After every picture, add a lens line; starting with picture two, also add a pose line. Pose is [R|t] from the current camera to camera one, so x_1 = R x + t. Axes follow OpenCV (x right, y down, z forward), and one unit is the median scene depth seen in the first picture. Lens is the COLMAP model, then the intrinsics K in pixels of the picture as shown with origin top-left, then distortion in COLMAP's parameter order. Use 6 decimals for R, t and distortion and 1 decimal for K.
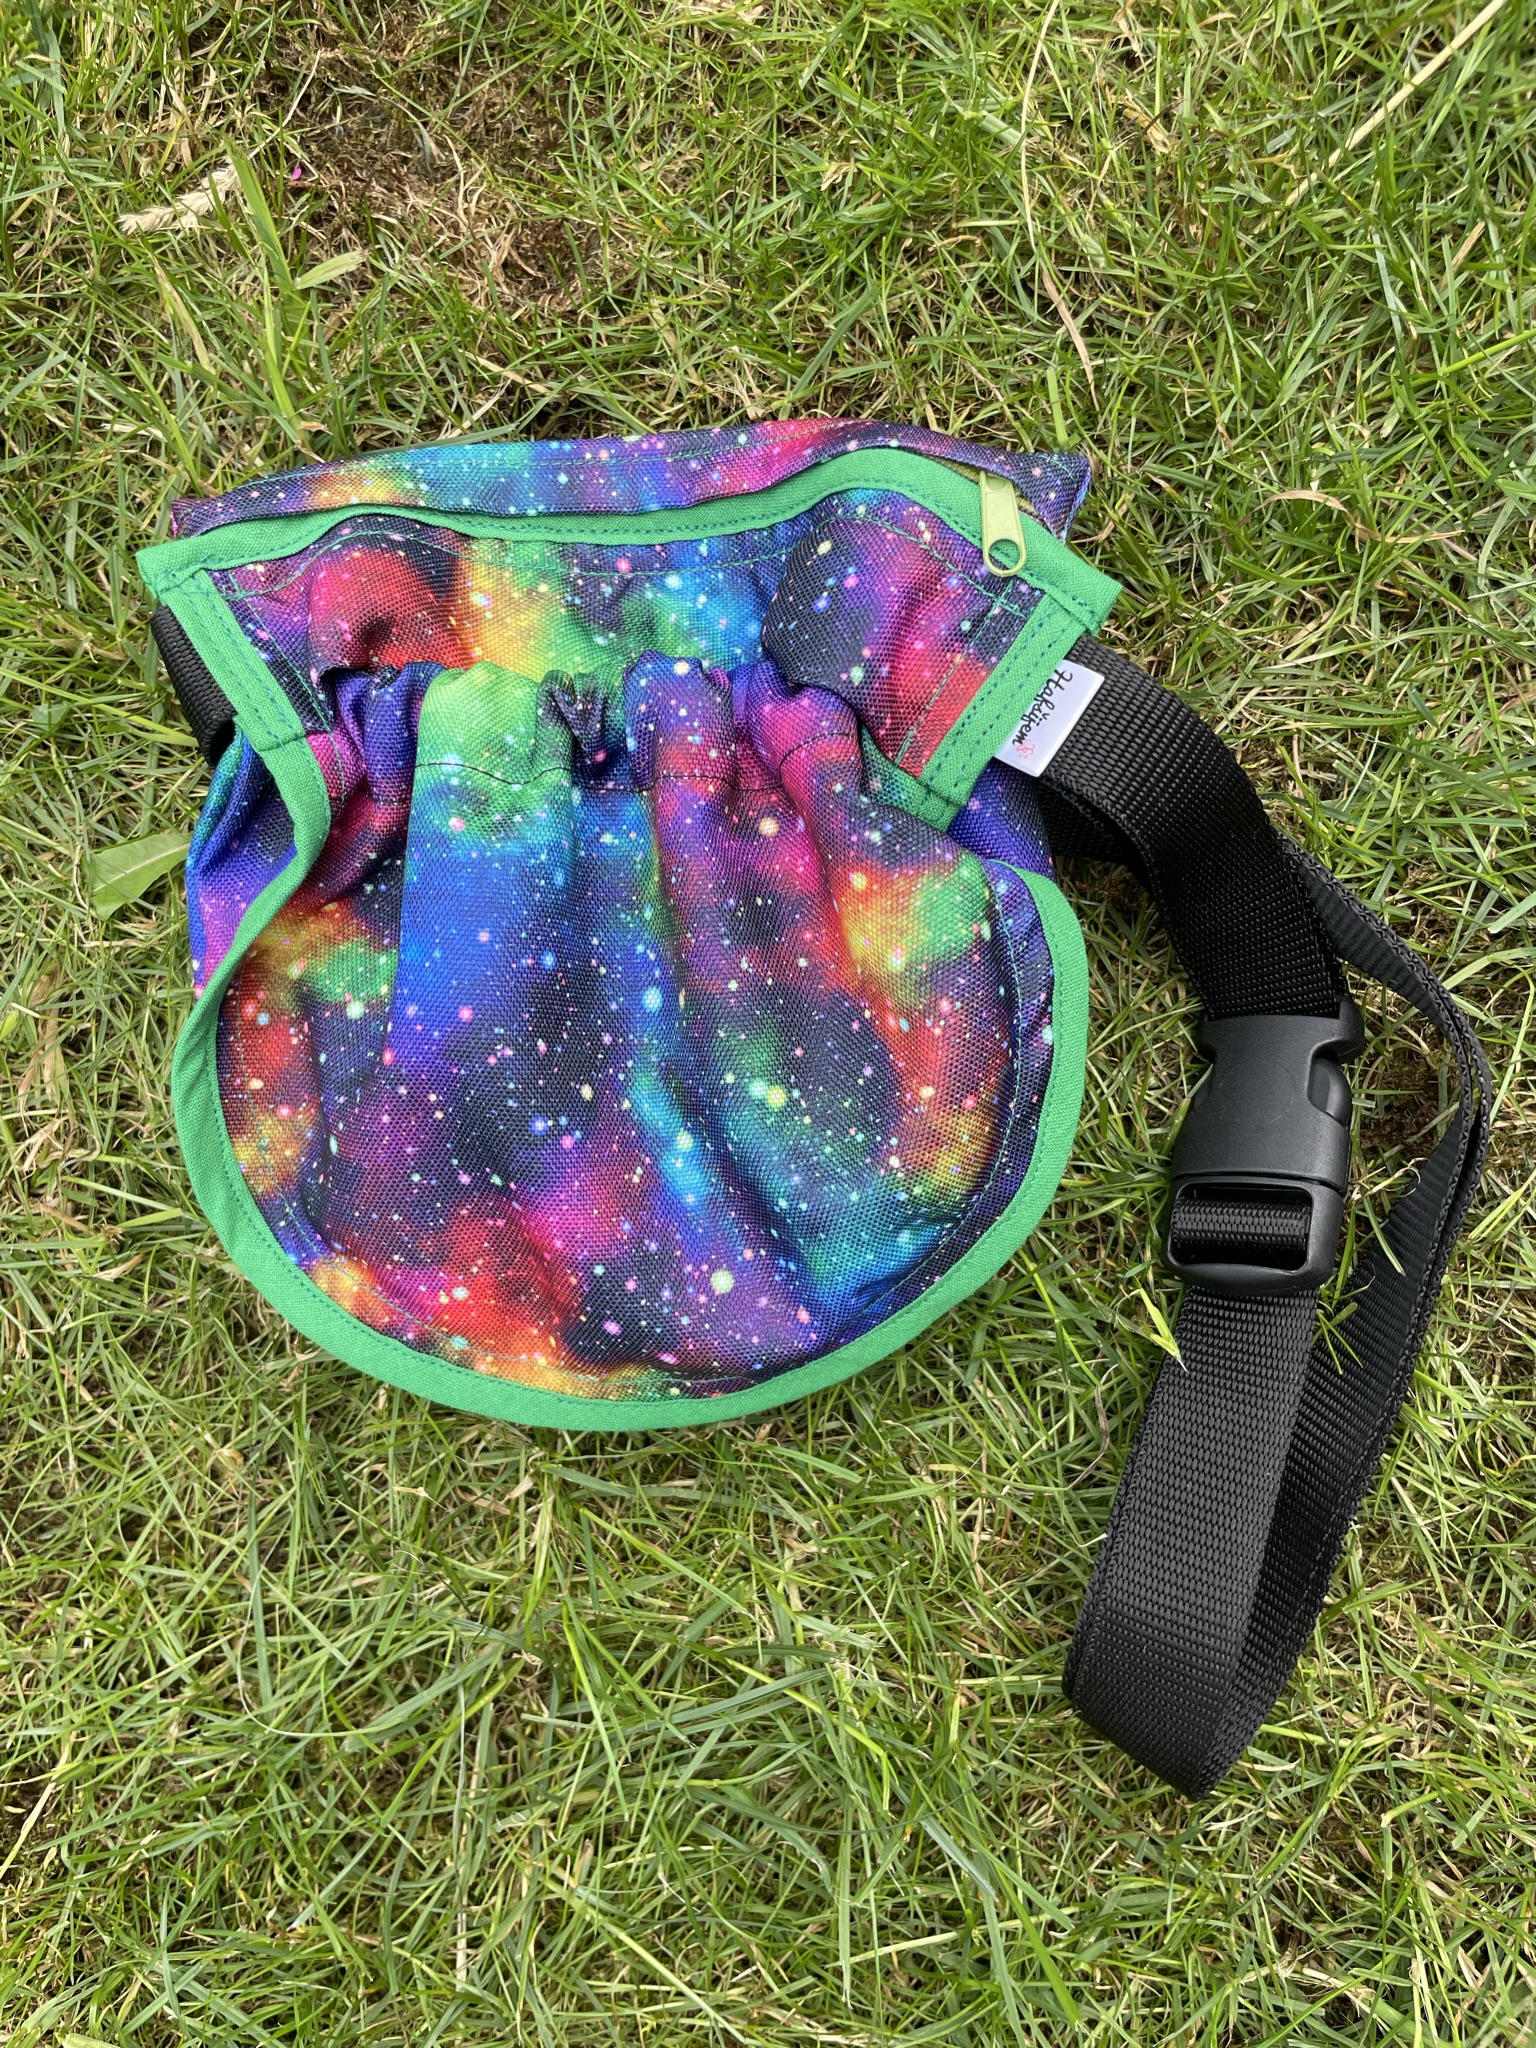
lens RADIAL K [[1583.6, 0, 762.8], [0, 1583.6, 1032.9], [0, 0, 1]] dist [0.063705, -0.105376]
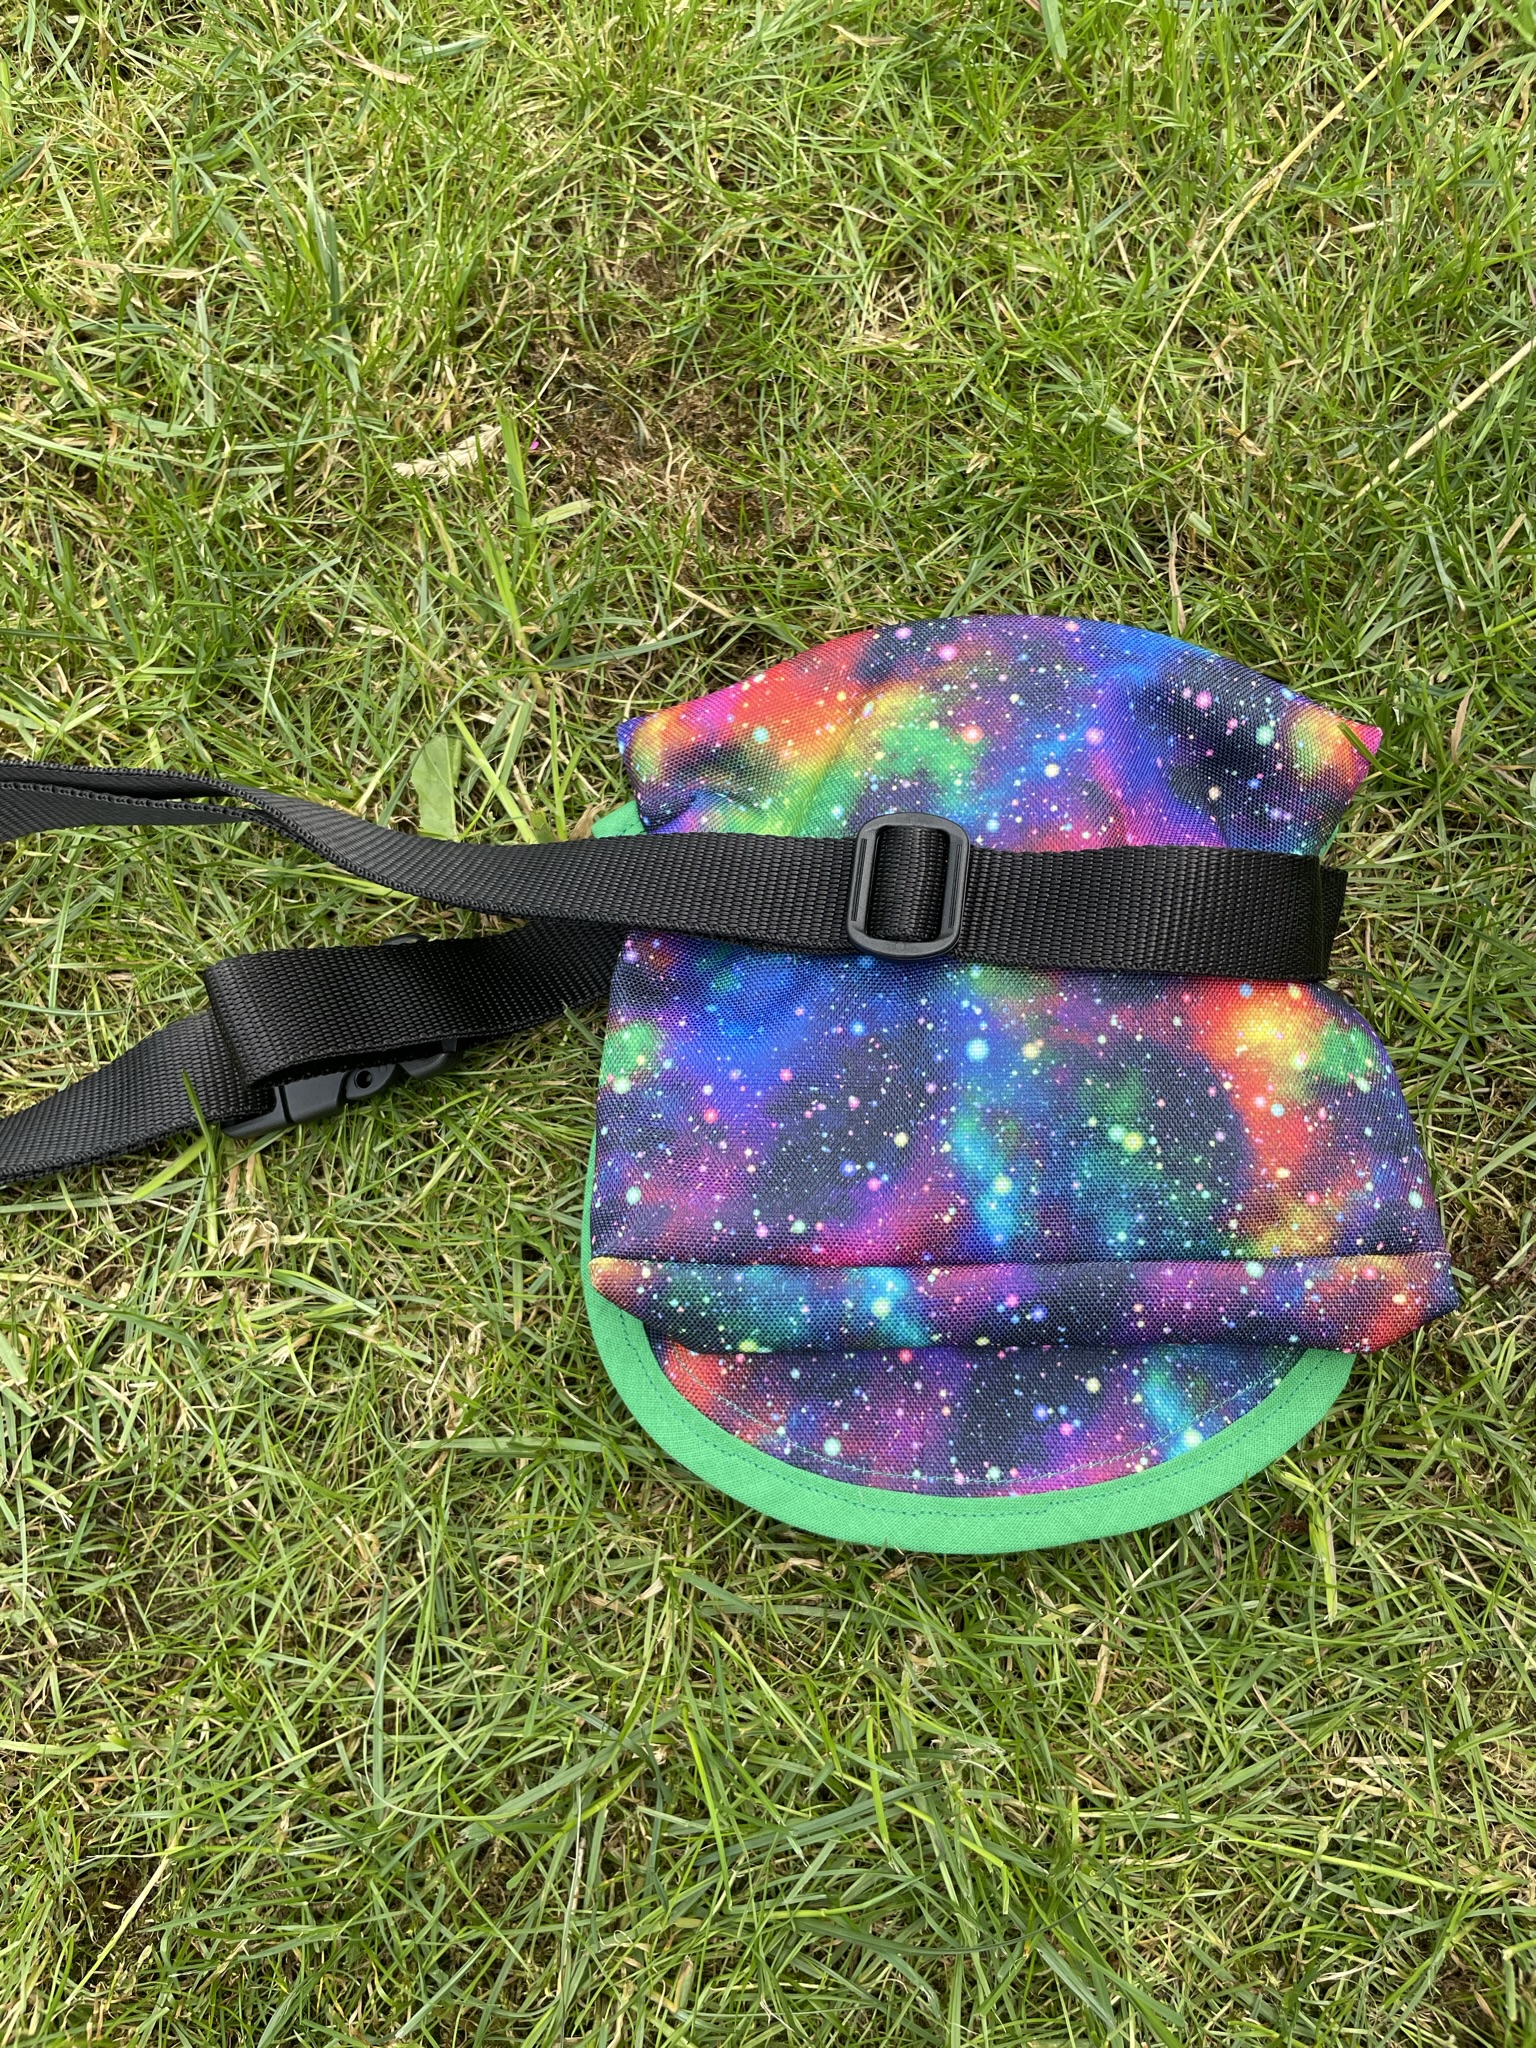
lens RADIAL K [[1583.6, 0, 778.1], [0, 1583.6, 1019.6], [0, 0, 1]] dist [0.063705, -0.105376]
pose [[0.998776, 0.048979, -0.006887, -0.078428], [-0.049258, 0.972387, -0.228116, 0.158912], [-0.004476, 0.228176, 0.973610, -0.085055]]
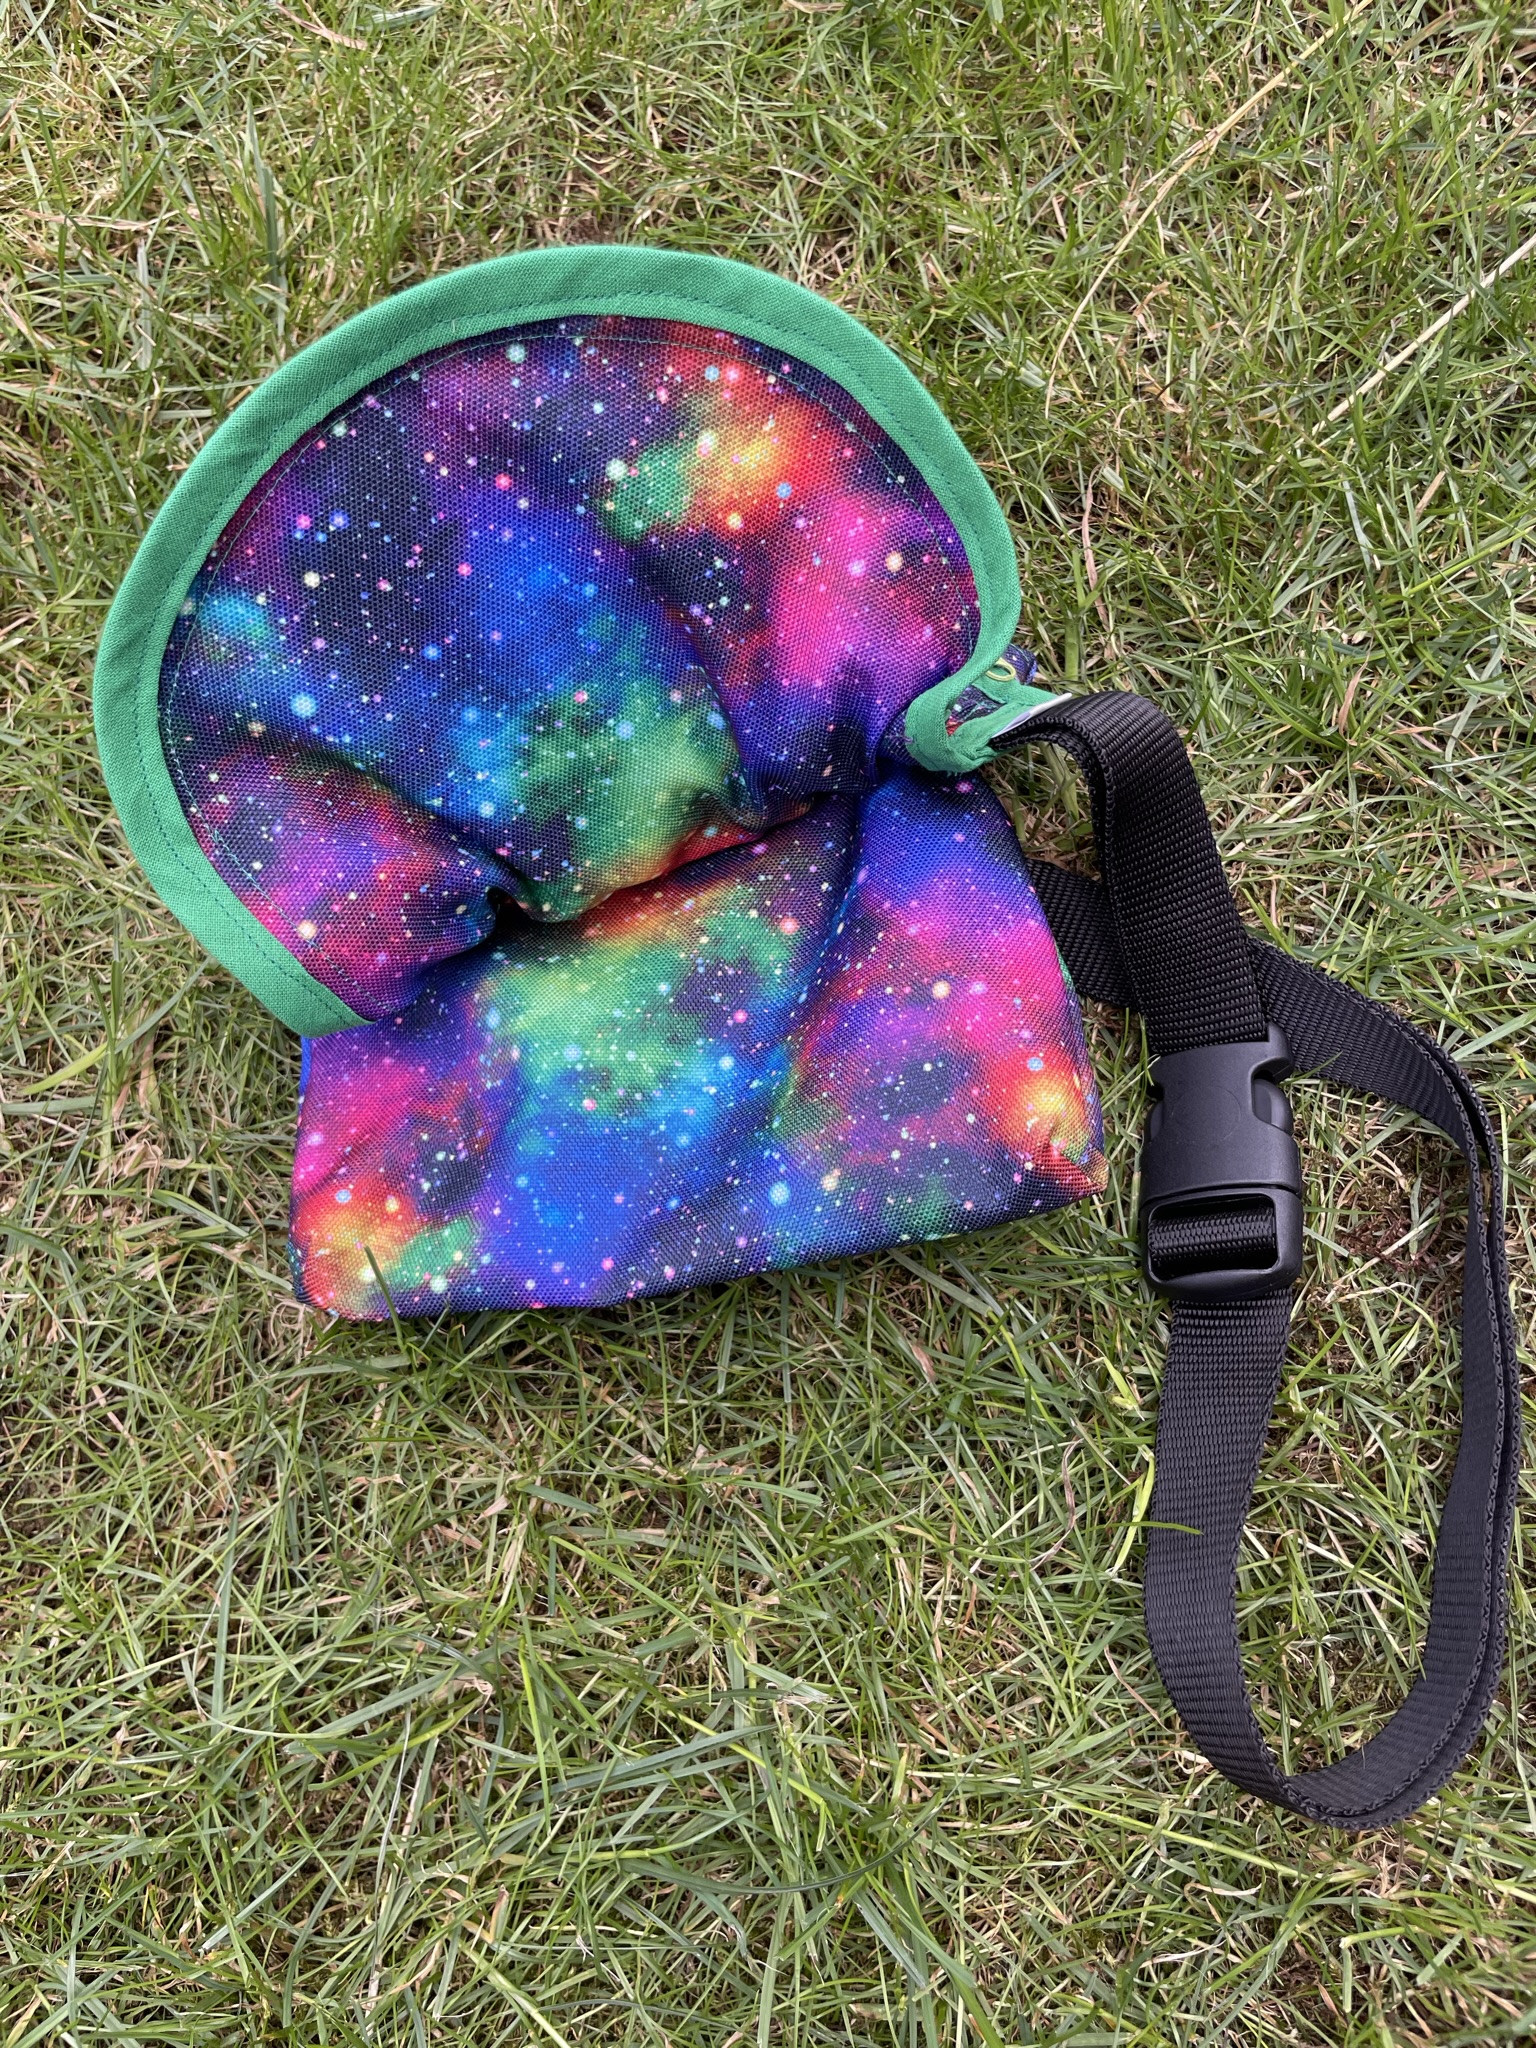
lens RADIAL K [[1583.6, 0, 751.6], [0, 1583.6, 1014.1], [0, 0, 1]] dist [0.063705, -0.105376]
pose [[0.994582, 0.083395, -0.062057, 0.047360], [-0.096291, 0.964031, -0.247736, 0.209636], [0.039165, 0.252369, 0.966838, -0.062144]]
